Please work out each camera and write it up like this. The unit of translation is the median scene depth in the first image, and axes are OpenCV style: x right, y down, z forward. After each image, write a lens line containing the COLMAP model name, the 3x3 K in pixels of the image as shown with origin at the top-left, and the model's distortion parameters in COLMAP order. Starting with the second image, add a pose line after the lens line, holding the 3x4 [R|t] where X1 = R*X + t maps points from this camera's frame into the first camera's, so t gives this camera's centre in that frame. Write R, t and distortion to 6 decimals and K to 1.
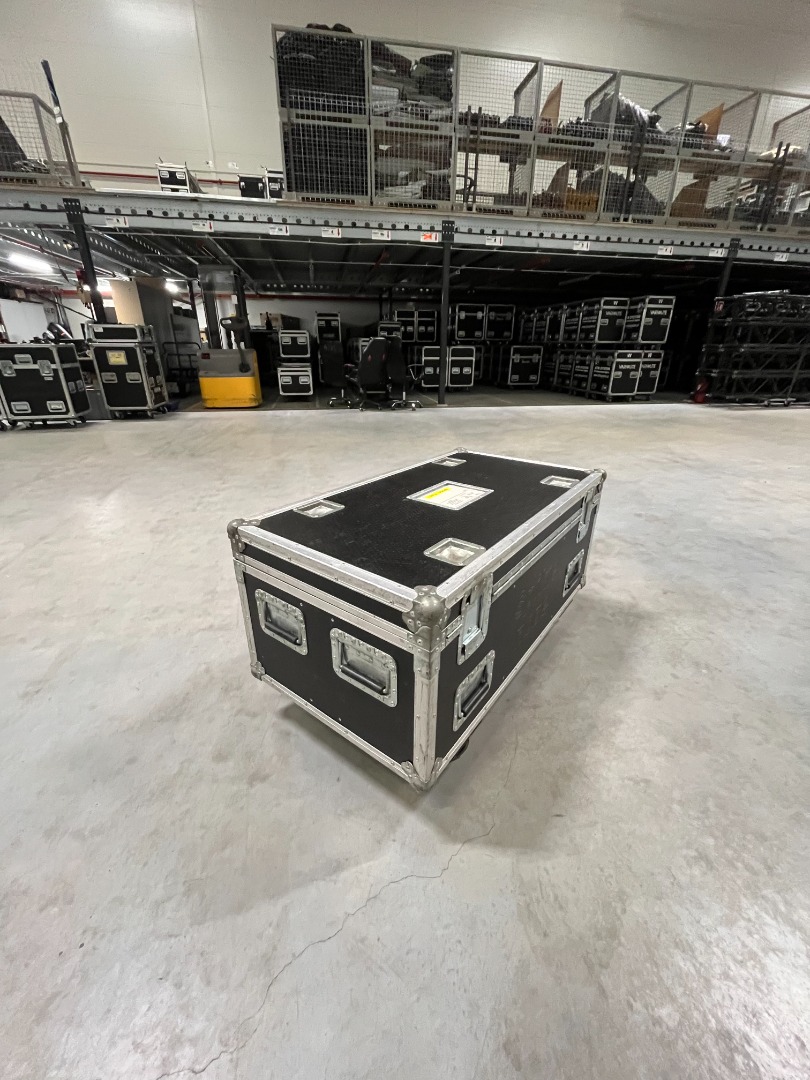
lens RADIAL K [[440.1, 0, 405.0], [0, 440.1, 540.0], [0, 0, 1]] dist [0.000088, 0.000423]
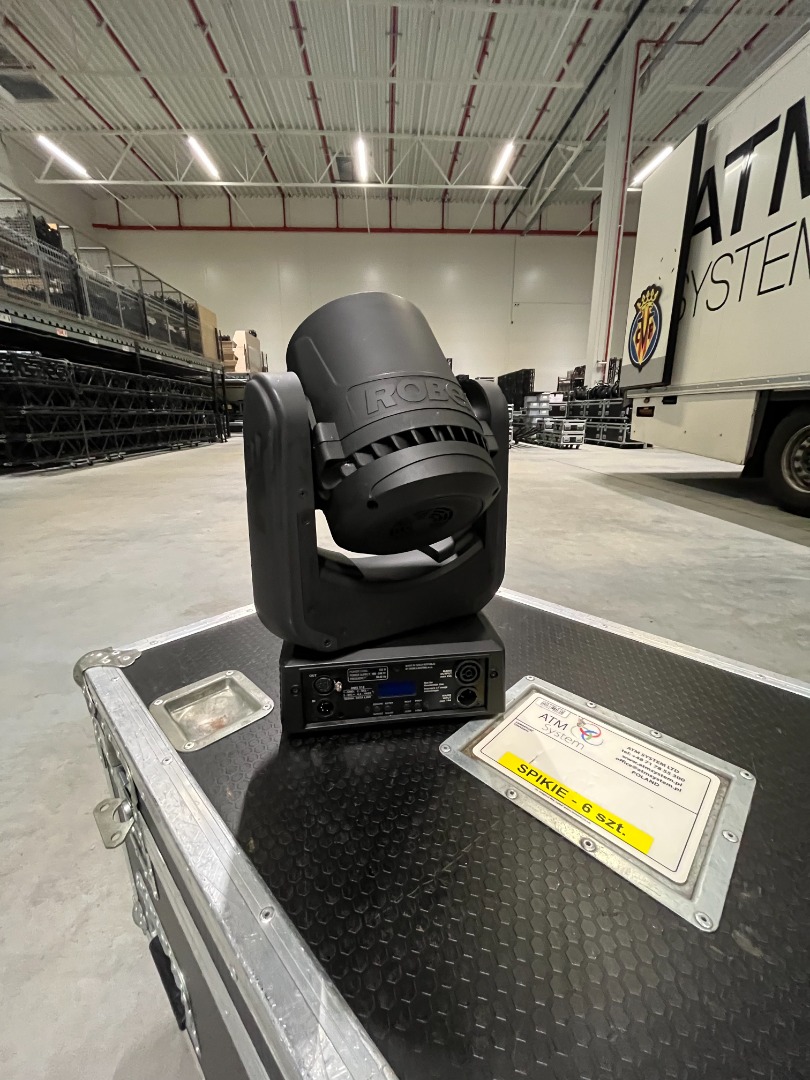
lens RADIAL K [[437.3, 0, 407.0], [0, 437.3, 534.6], [0, 0, 1]] dist [-0.000488, 0.000034]
pose [[0.137405, -0.273868, 0.951901, -0.030272], [0.411106, 0.890103, 0.196746, -0.068848], [-0.901173, 0.364298, 0.234894, 0.190925]]
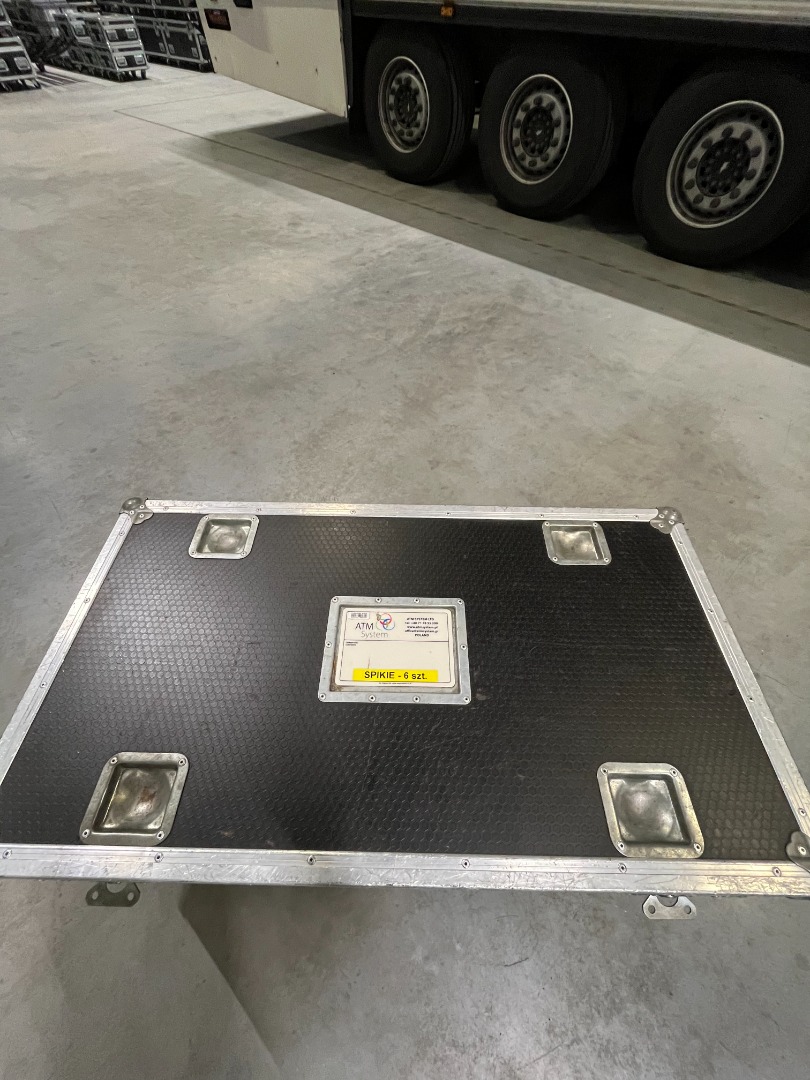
lens RADIAL K [[437.0, 0, 400.6], [0, 437.0, 535.3], [0, 0, 1]] dist [-0.000726, -0.000243]
pose [[-0.581458, -0.652407, 0.486077, -0.012291], [0.328875, 0.357985, 0.873892, -0.116517], [-0.744142, 0.667991, 0.006407, 0.175316]]
